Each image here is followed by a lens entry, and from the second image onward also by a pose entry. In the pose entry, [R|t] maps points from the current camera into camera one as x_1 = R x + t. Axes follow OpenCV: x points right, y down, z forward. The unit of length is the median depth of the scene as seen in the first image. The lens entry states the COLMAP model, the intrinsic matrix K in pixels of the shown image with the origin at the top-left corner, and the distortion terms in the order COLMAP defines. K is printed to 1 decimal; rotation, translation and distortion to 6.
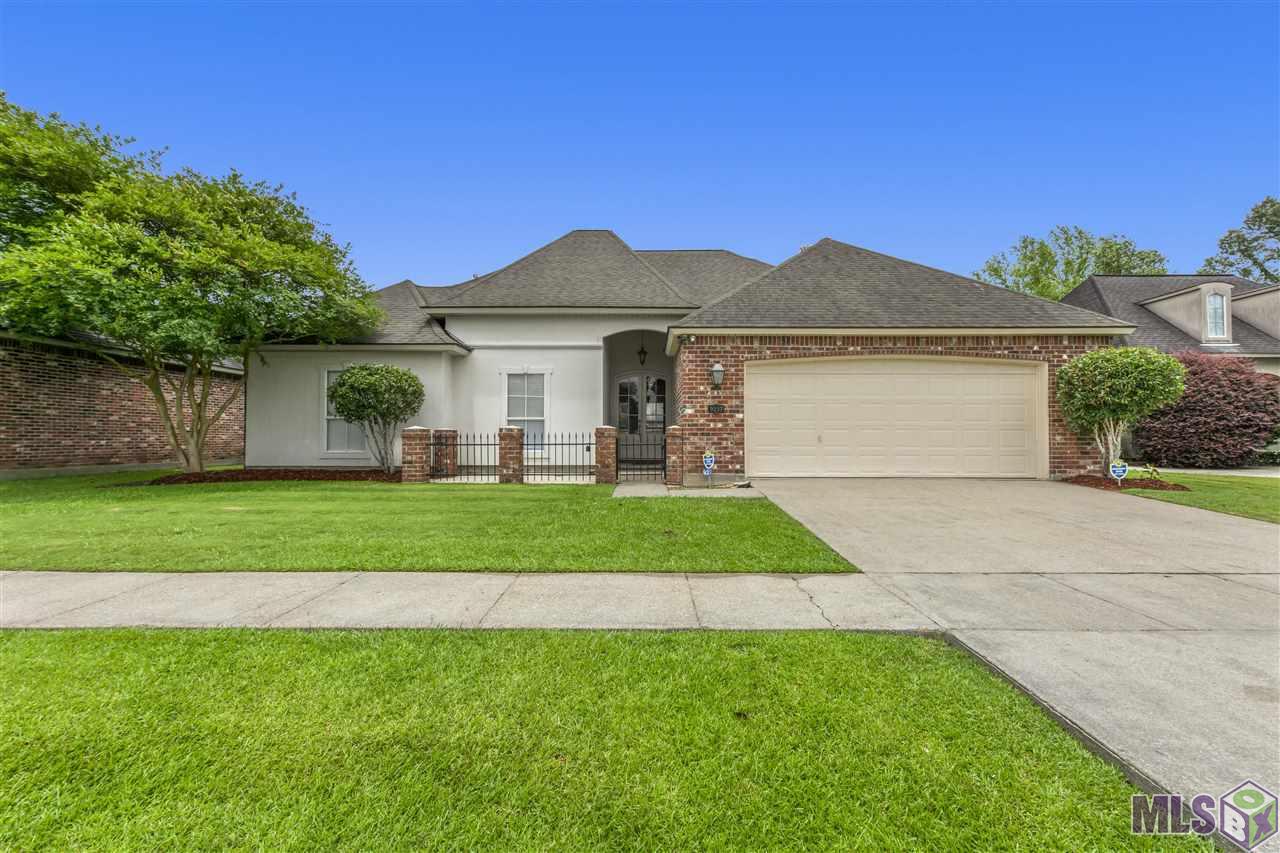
lens RADIAL K [[553.4, 0, 643.2], [0, 553.4, 427.0], [0, 0, 1]] dist [0.003033, -0.000995]
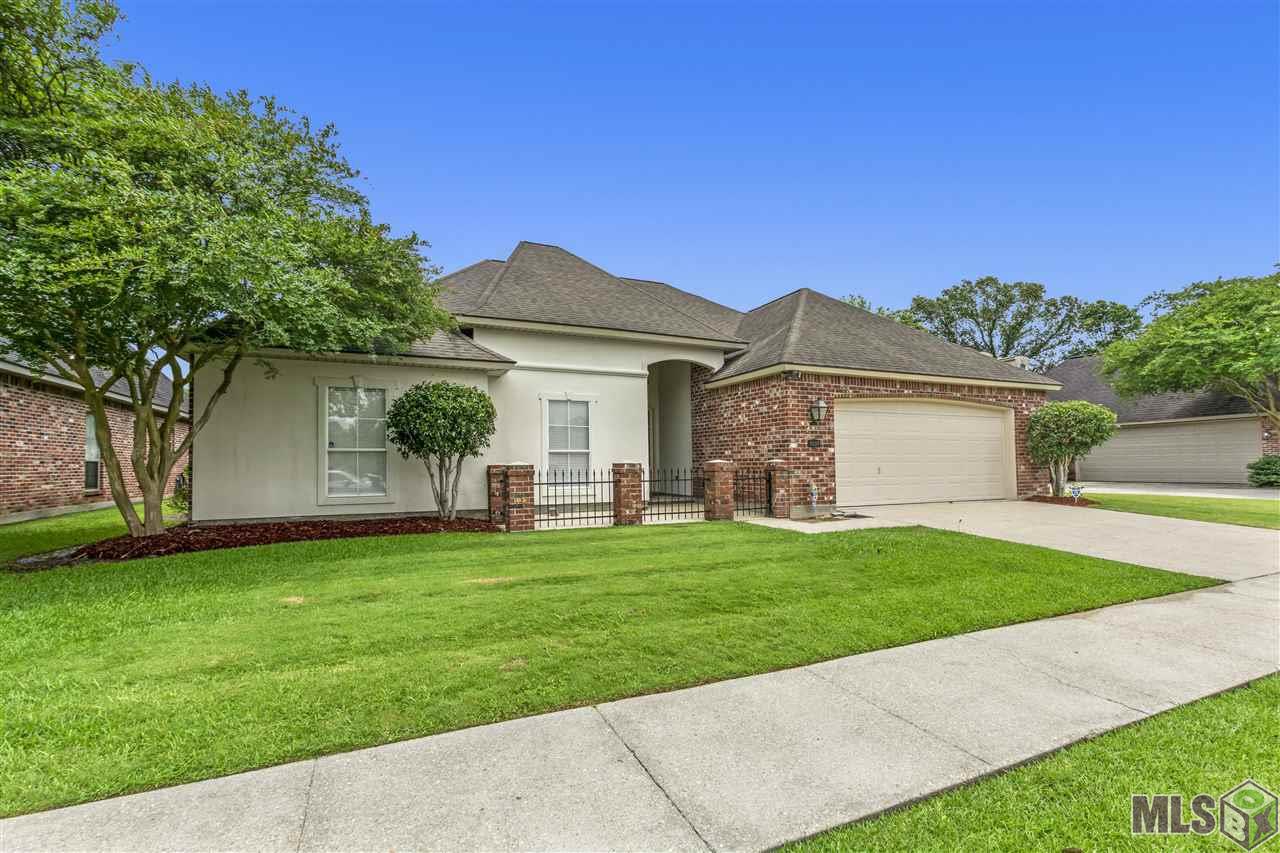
lens RADIAL K [[553.4, 0, 631.9], [0, 553.4, 460.3], [0, 0, 1]] dist [0.003033, -0.000995]
pose [[0.908970, -0.006084, 0.416817, -0.615891], [0.001645, 0.999938, 0.011008, -0.012598], [-0.416858, -0.009320, 0.908924, 0.191834]]
